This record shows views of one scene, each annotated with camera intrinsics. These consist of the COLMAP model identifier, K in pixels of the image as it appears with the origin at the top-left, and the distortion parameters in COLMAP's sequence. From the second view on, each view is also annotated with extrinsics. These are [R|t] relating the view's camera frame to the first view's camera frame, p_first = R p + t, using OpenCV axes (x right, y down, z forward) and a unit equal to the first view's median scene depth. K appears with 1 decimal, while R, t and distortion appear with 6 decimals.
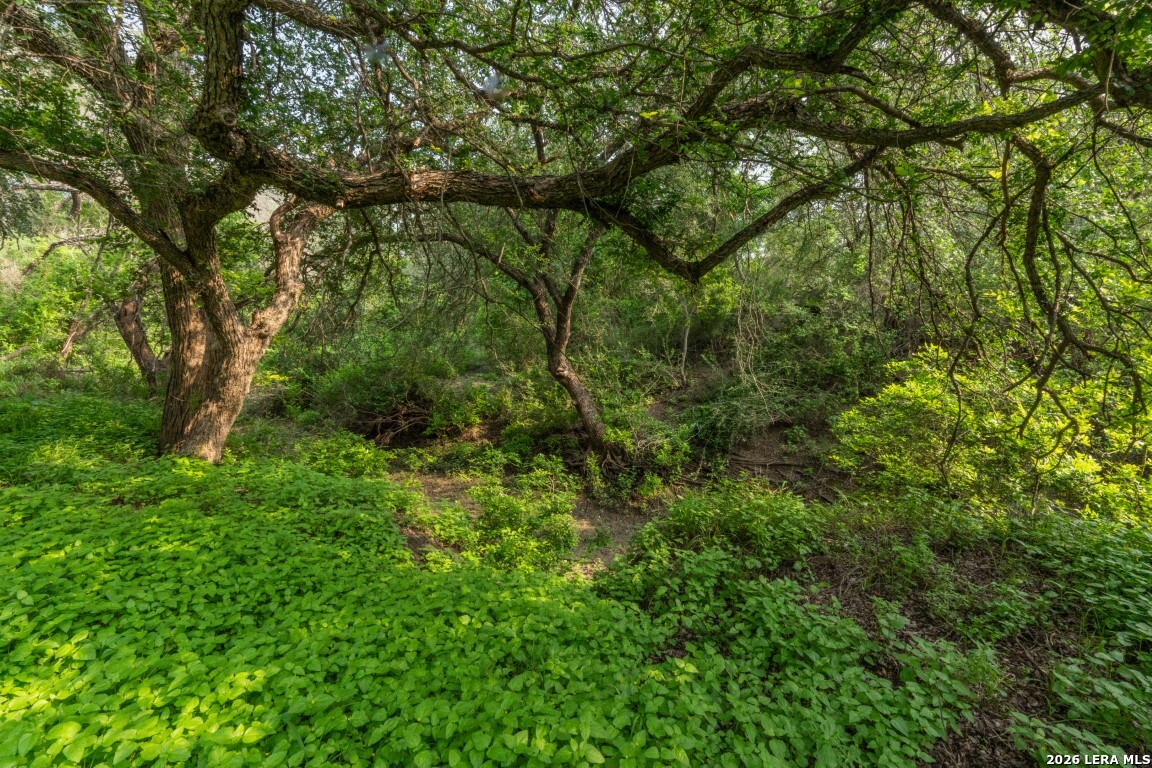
lens RADIAL K [[491.7, 0, 576.0], [0, 491.7, 384.0], [0, 0, 1]] dist [-0.002482, -0.000456]
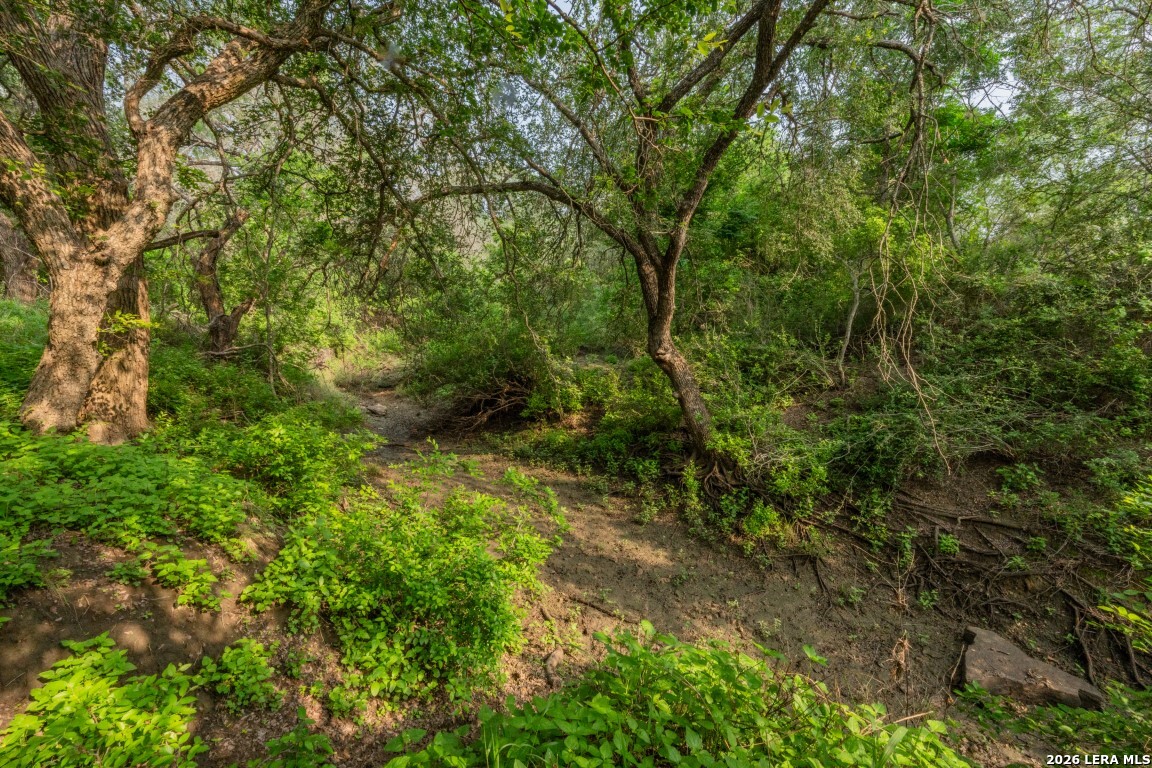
lens RADIAL K [[491.7, 0, 576.0], [0, 491.7, 384.0], [0, 0, 1]] dist [-0.002482, -0.000456]
pose [[0.941821, 0.078802, -0.326746, 0.105666], [-0.070403, 0.996815, 0.037470, 0.001903], [0.328658, -0.012286, 0.944369, 0.217751]]
